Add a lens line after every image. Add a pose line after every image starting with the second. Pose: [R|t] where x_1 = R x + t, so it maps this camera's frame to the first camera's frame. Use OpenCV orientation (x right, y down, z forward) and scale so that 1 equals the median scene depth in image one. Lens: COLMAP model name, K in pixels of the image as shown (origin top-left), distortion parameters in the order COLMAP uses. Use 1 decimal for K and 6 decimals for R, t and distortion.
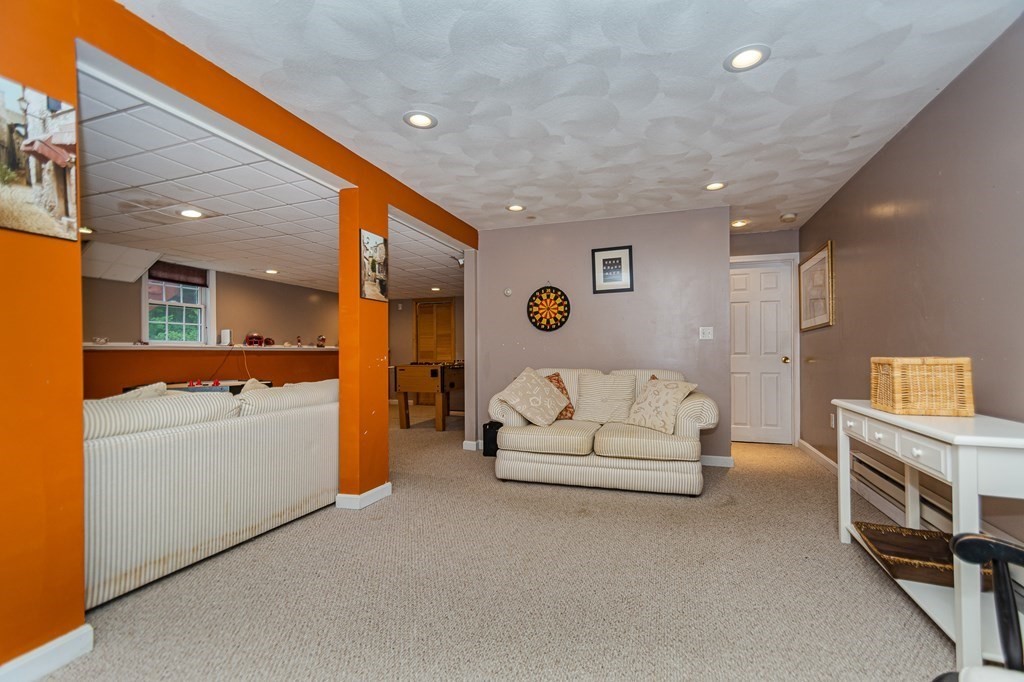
lens RADIAL K [[458.7, 0, 509.5], [0, 458.7, 346.9], [0, 0, 1]] dist [0.006705, 0.002322]
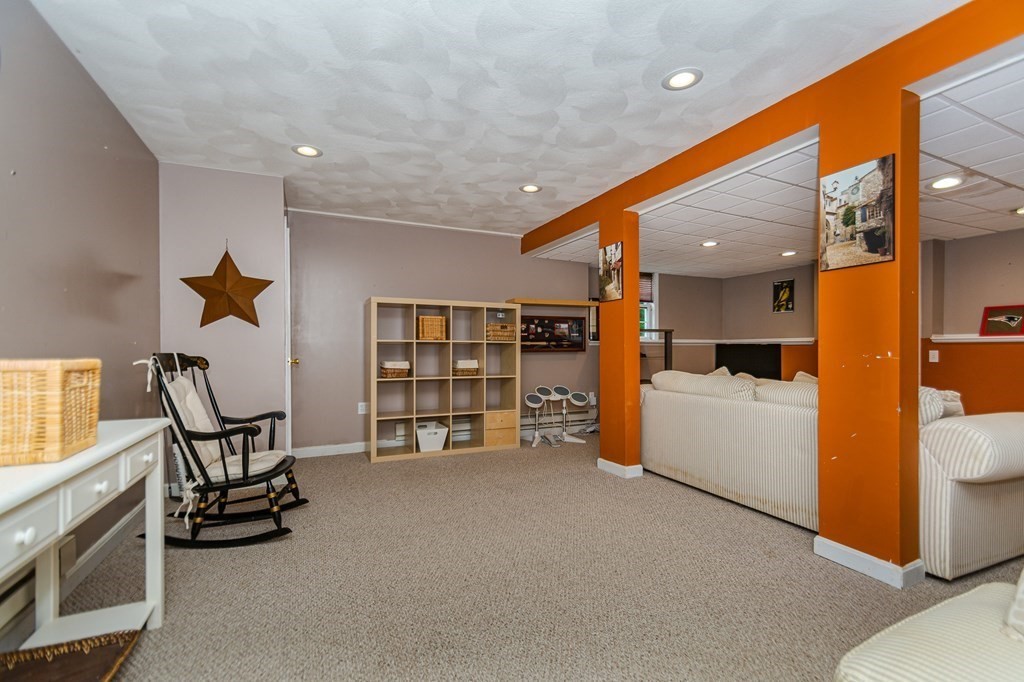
lens RADIAL K [[458.7, 0, 517.5], [0, 458.7, 344.8], [0, 0, 1]] dist [0.006705, 0.002322]
pose [[-0.719544, 0.000151, -0.694447, 0.532195], [0.013899, 0.999803, -0.014184, 0.013812], [0.694308, -0.019859, -0.719404, 1.173736]]
